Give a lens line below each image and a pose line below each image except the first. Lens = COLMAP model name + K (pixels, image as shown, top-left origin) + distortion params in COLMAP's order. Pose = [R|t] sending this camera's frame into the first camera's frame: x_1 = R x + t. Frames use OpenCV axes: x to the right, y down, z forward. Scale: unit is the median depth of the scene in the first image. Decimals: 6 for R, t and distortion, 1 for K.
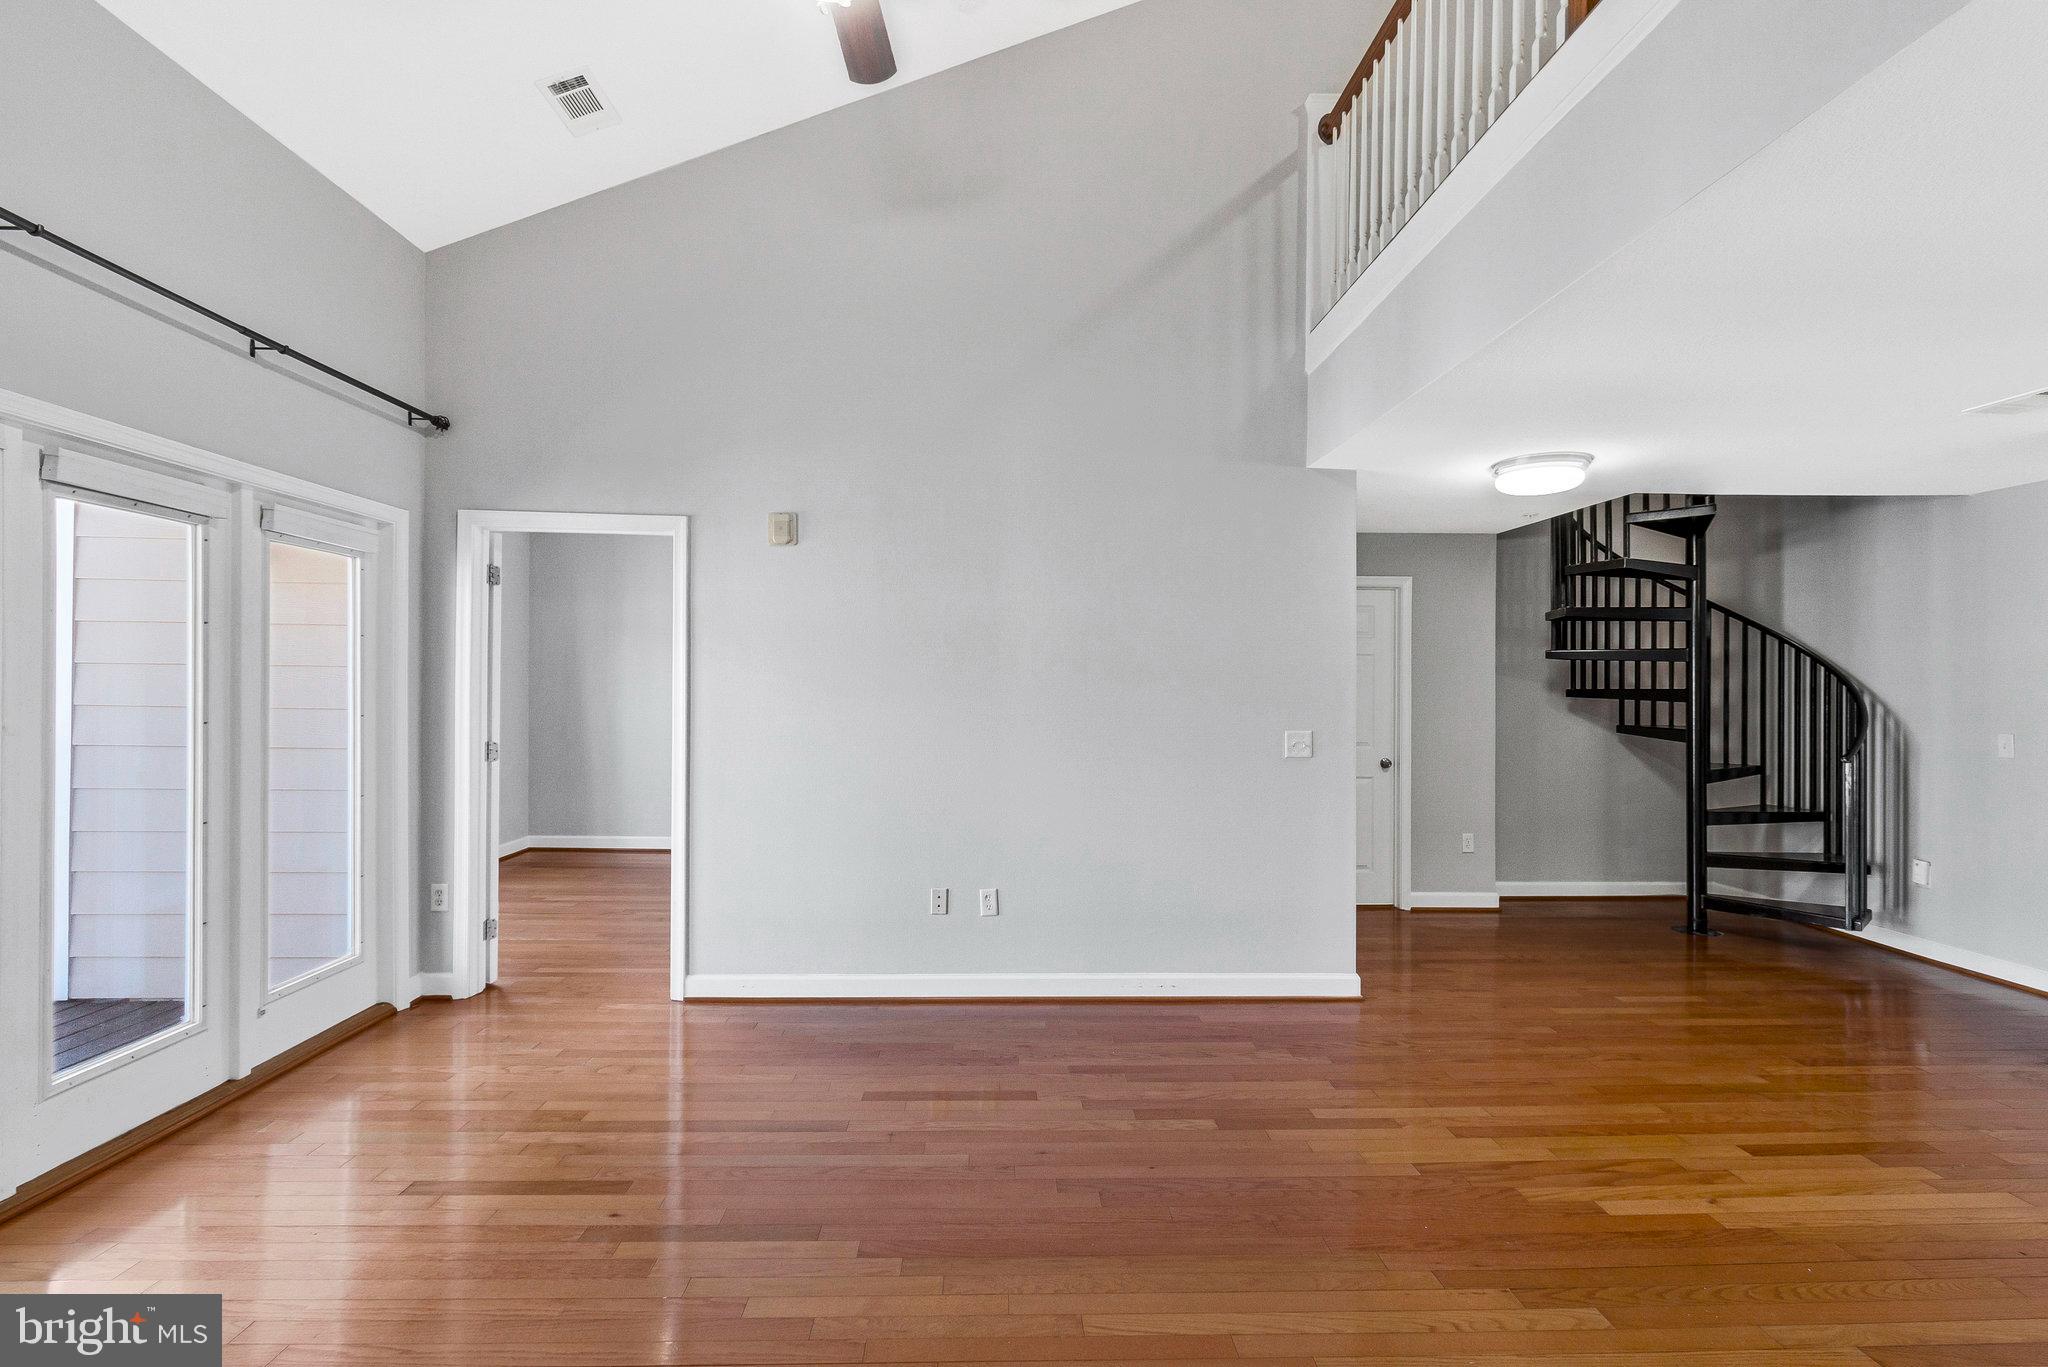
lens RADIAL K [[961.0, 0, 1035.2], [0, 961.0, 694.6], [0, 0, 1]] dist [0.009216, 0.001533]
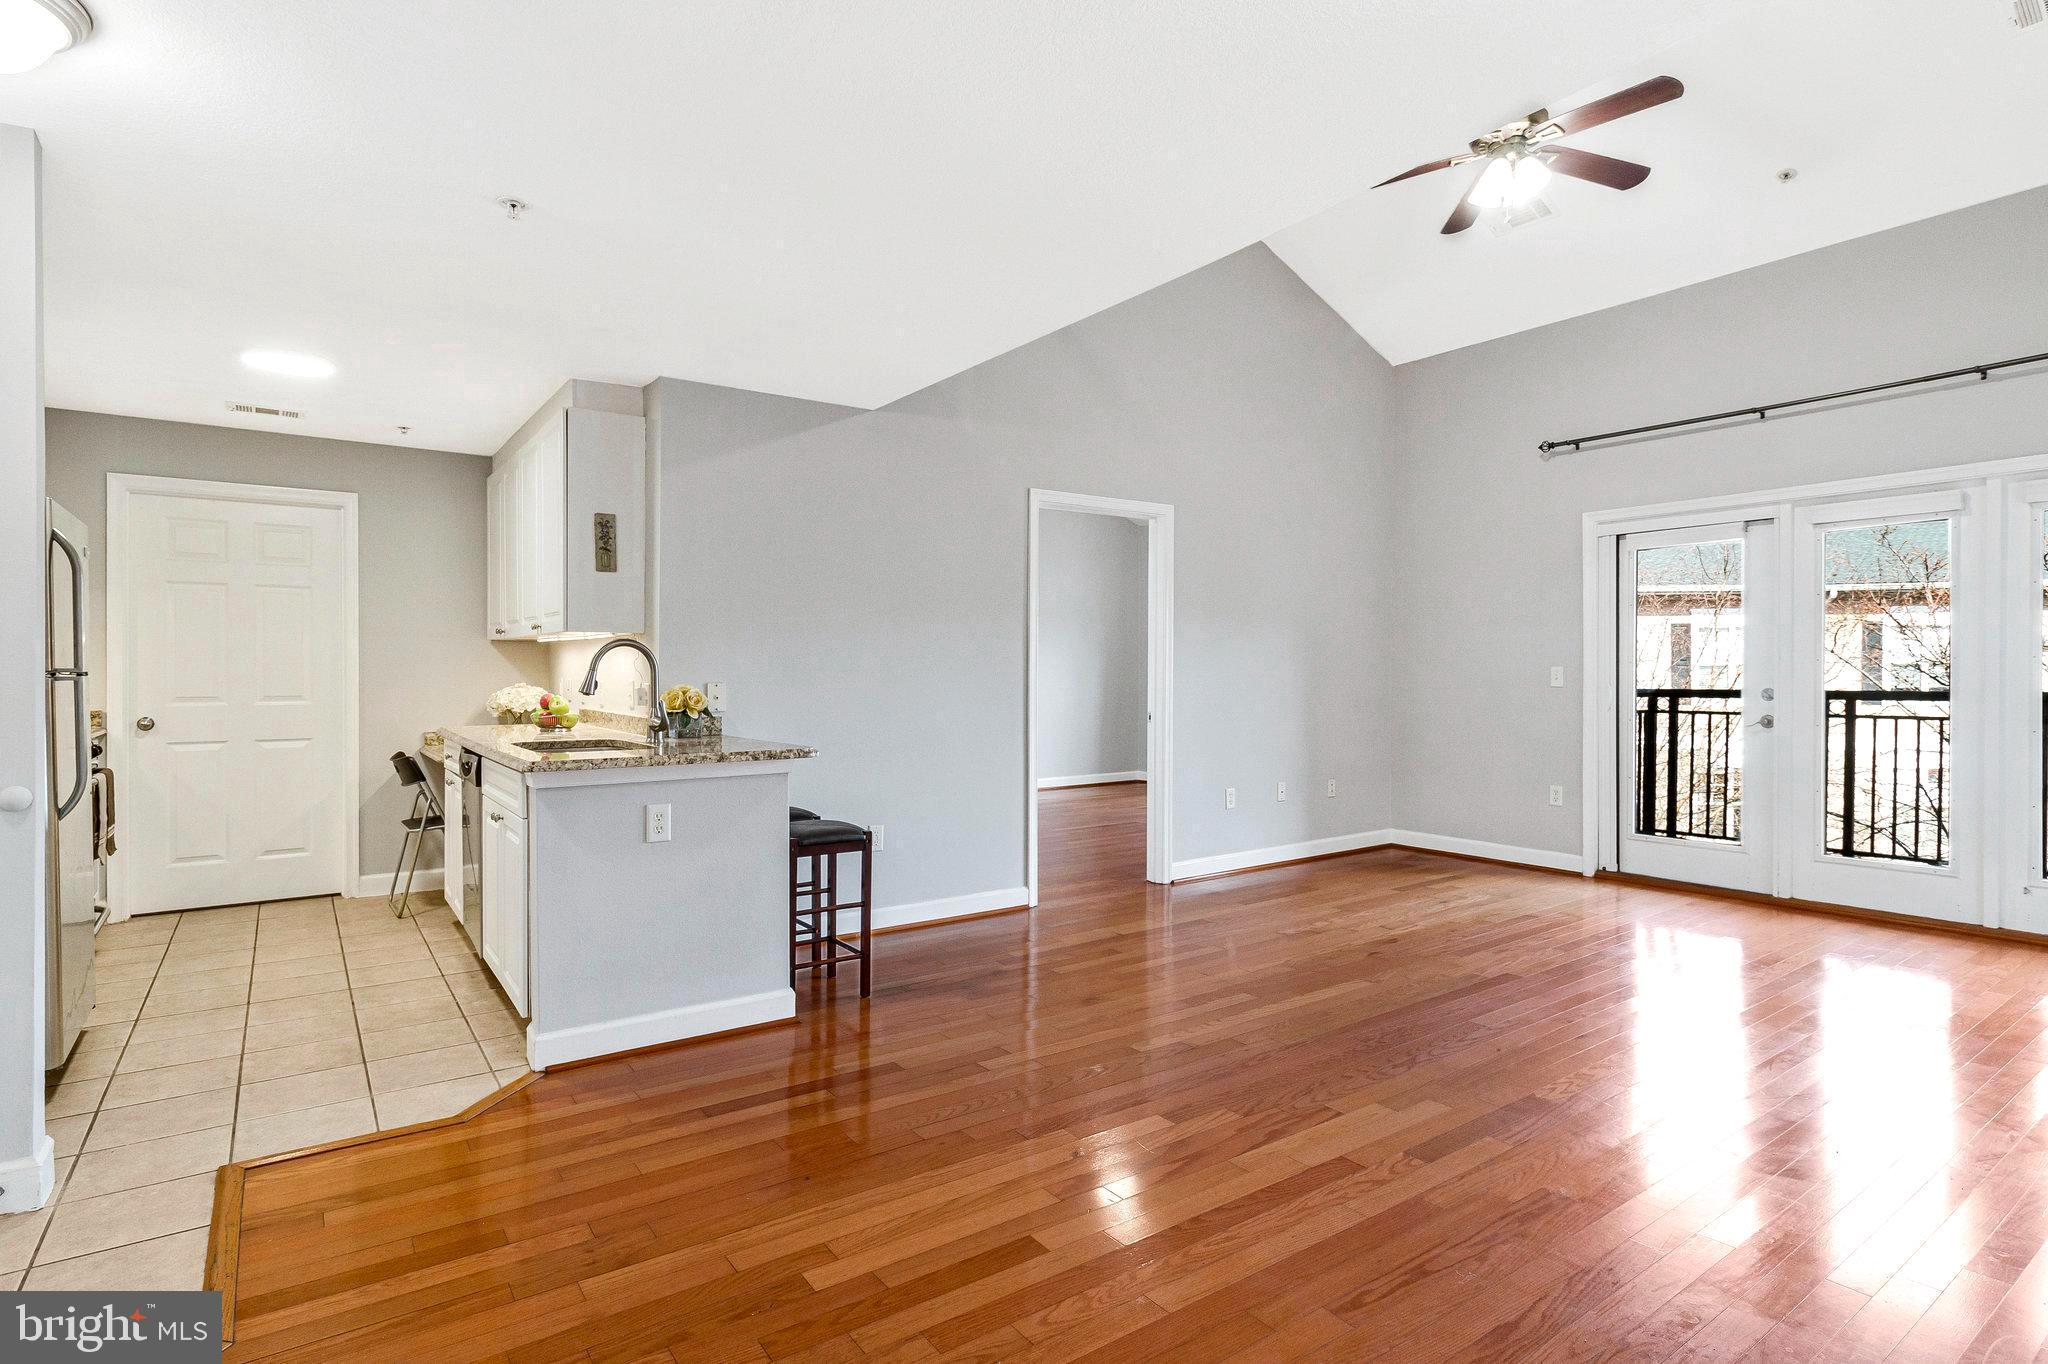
lens RADIAL K [[1010.5, 0, 1010.3], [0, 1010.5, 669.0], [0, 0, 1]] dist [0.003457, -0.001005]
pose [[-0.847699, -0.014946, -0.530267, 0.529533], [-0.009636, 0.999872, -0.012777, 0.038146], [0.530390, -0.005722, -0.847734, 0.745556]]
